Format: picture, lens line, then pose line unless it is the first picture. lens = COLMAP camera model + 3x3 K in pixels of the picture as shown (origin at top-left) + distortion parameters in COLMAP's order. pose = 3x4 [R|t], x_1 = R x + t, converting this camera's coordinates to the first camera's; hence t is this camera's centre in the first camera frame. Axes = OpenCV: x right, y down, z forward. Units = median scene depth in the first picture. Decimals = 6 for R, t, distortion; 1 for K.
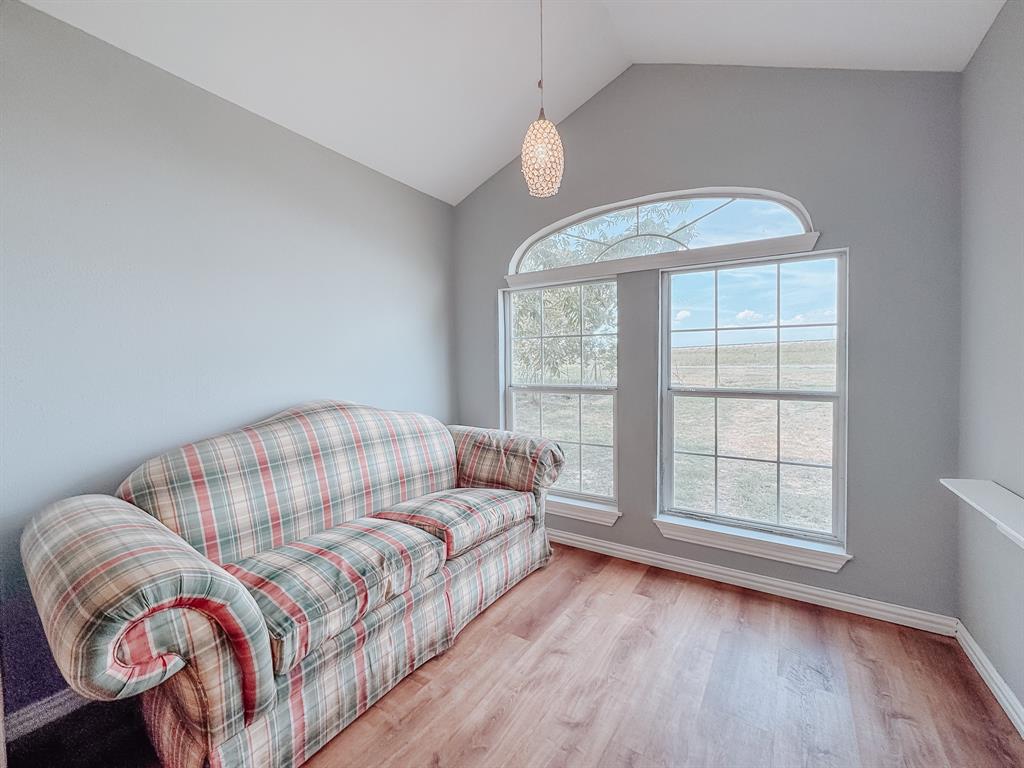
lens RADIAL K [[422.5, 0, 512.0], [0, 422.5, 381.2], [0, 0, 1]] dist [-0.005169, 0.000118]
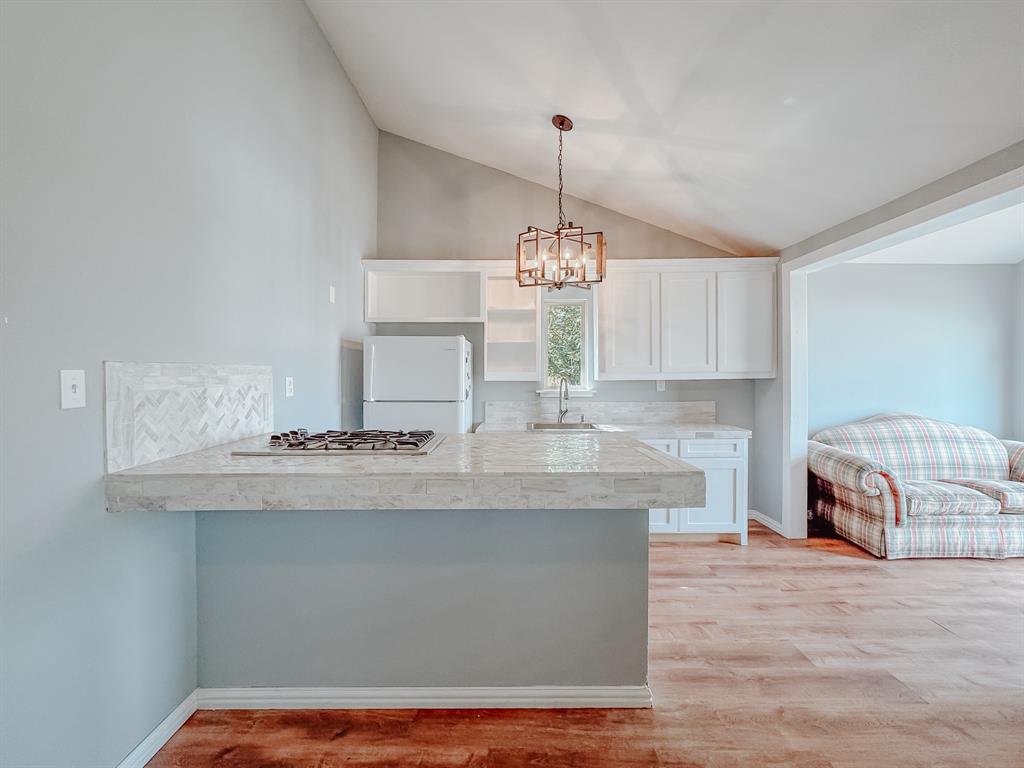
lens RADIAL K [[422.5, 0, 511.0], [0, 422.5, 382.3], [0, 0, 1]] dist [-0.005169, 0.000118]
pose [[0.549514, 0.033665, -0.834806, 0.186328], [-0.043060, 0.999001, 0.011943, -0.044701], [0.834374, 0.029384, 0.550415, -1.924366]]
